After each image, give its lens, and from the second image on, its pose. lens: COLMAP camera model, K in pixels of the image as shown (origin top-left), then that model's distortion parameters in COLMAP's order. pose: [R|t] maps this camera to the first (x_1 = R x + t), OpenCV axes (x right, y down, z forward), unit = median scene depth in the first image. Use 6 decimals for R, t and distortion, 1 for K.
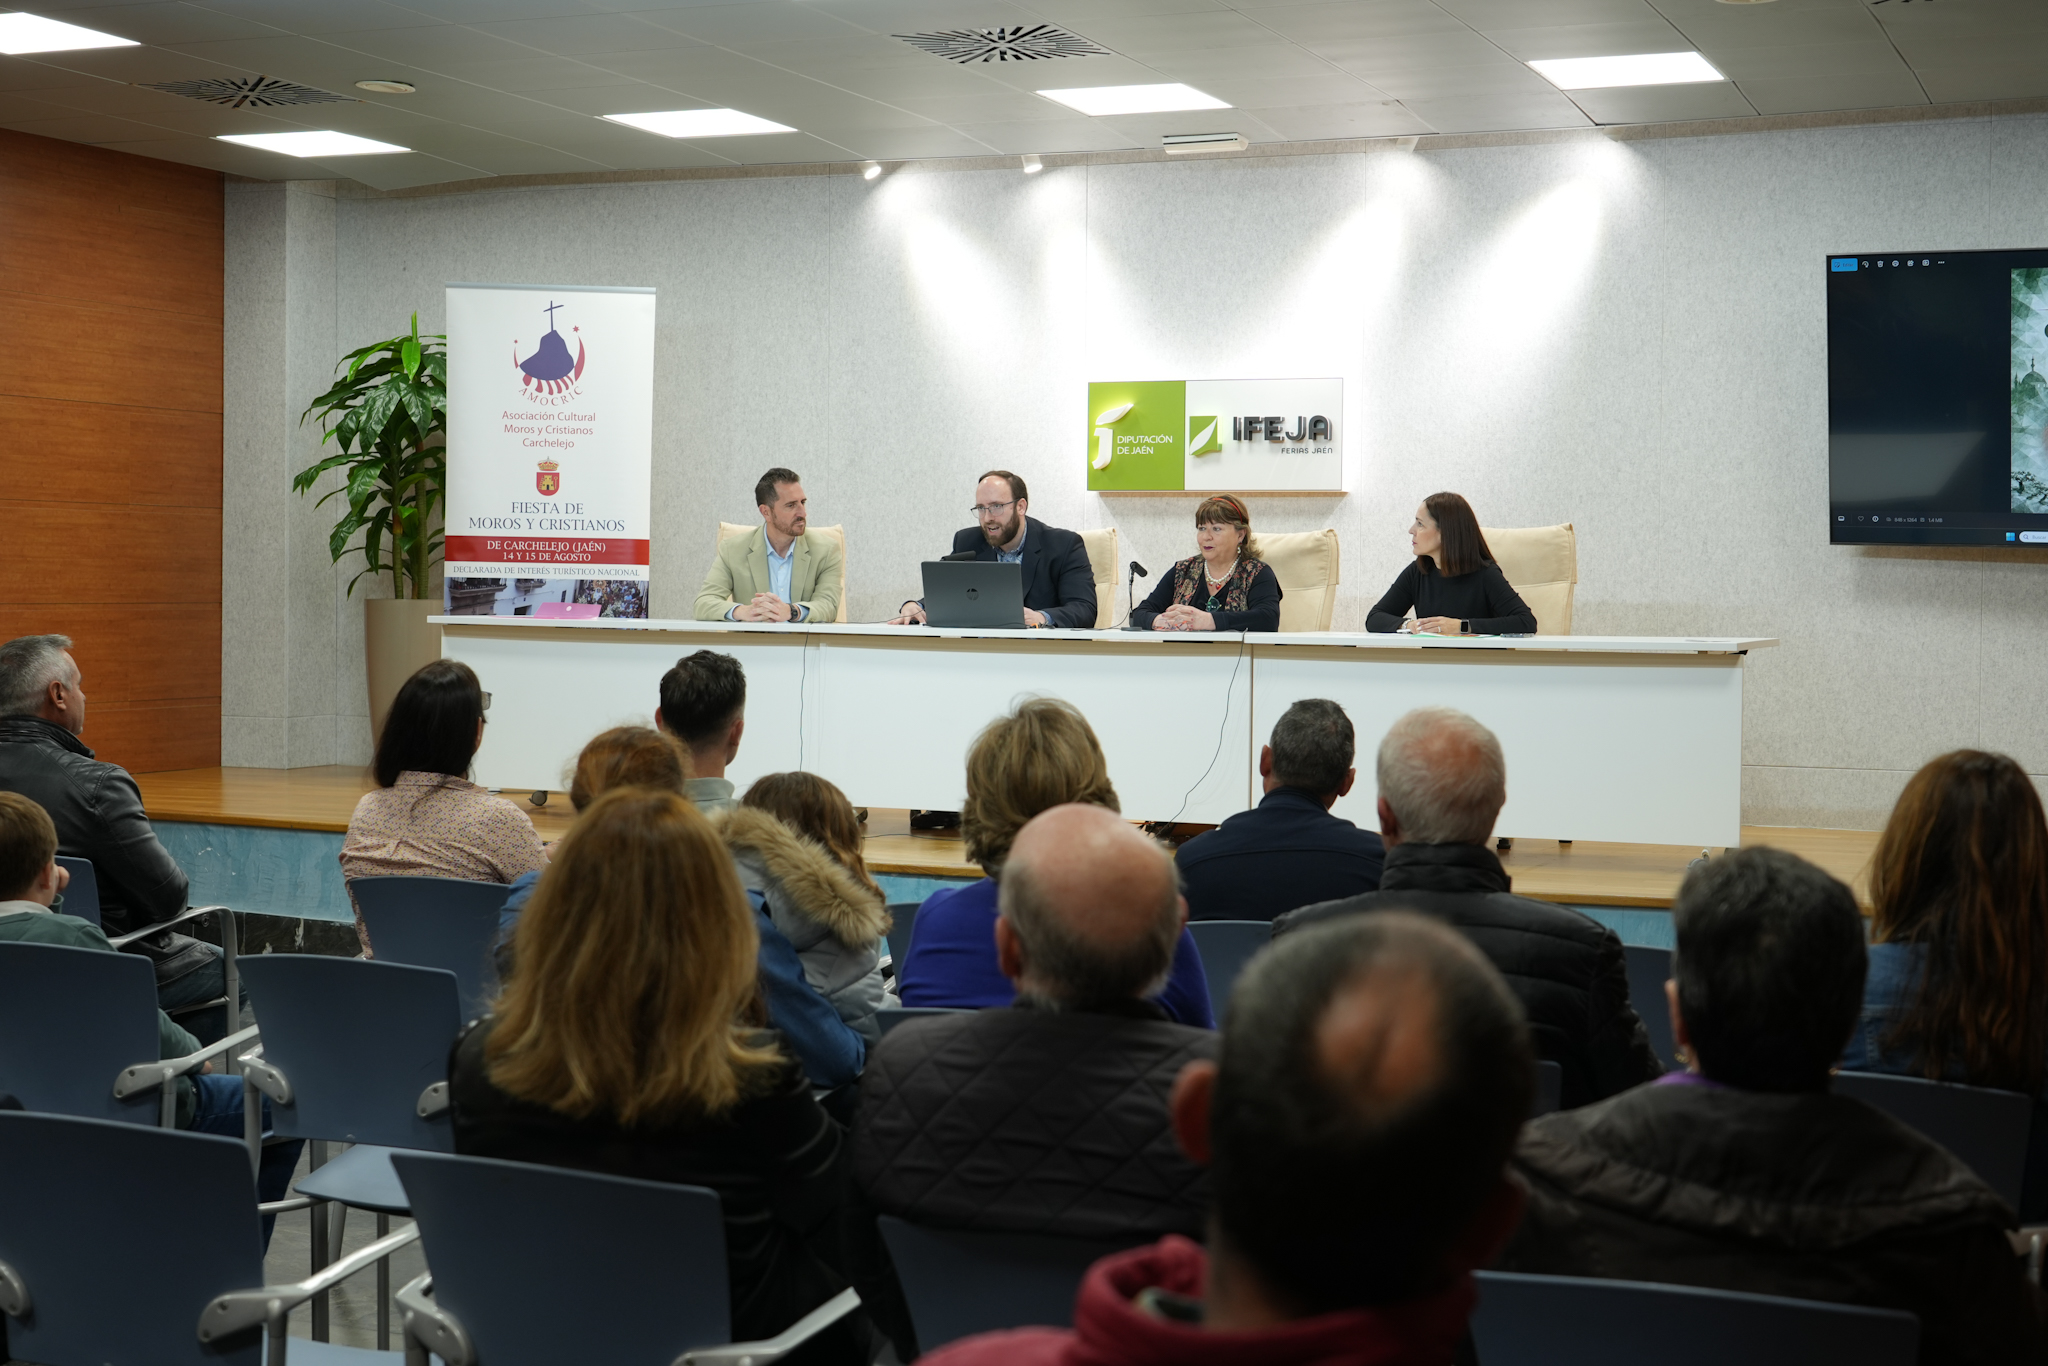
lens RADIAL K [[2843.1, 0, 1024.2], [0, 2843.1, 680.0], [0, 0, 1]] dist [-0.084179, 0.000000]
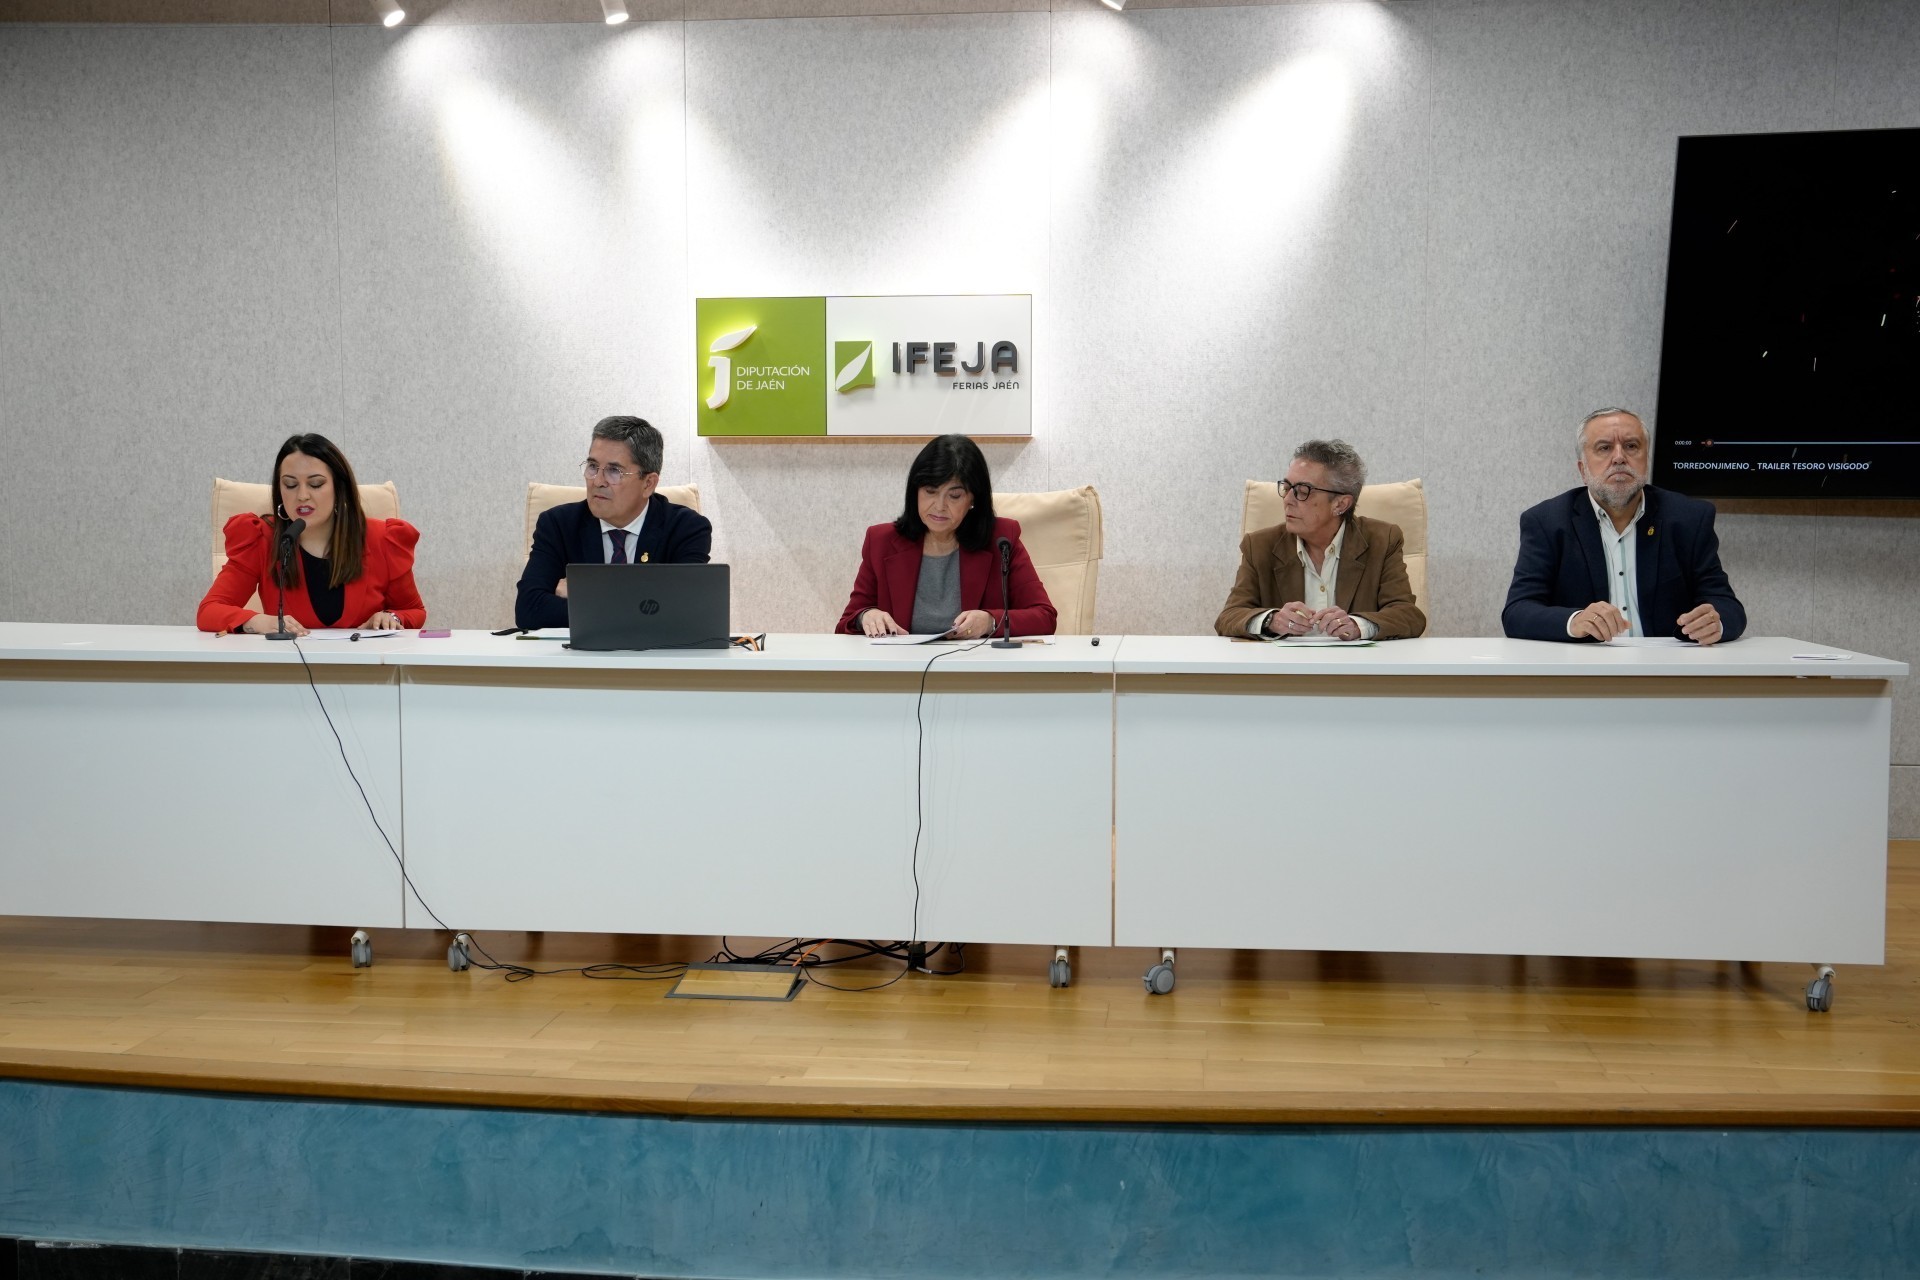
lens RADIAL K [[1833.0, 0, 961.5], [0, 1833.0, 641.4], [0, 0, 1]] dist [0.028048, 0.000000]
pose [[0.954454, -0.032371, 0.296597, -0.063801], [0.020505, 0.998863, 0.043033, -0.030676], [-0.297653, -0.034991, 0.954033, 0.500922]]
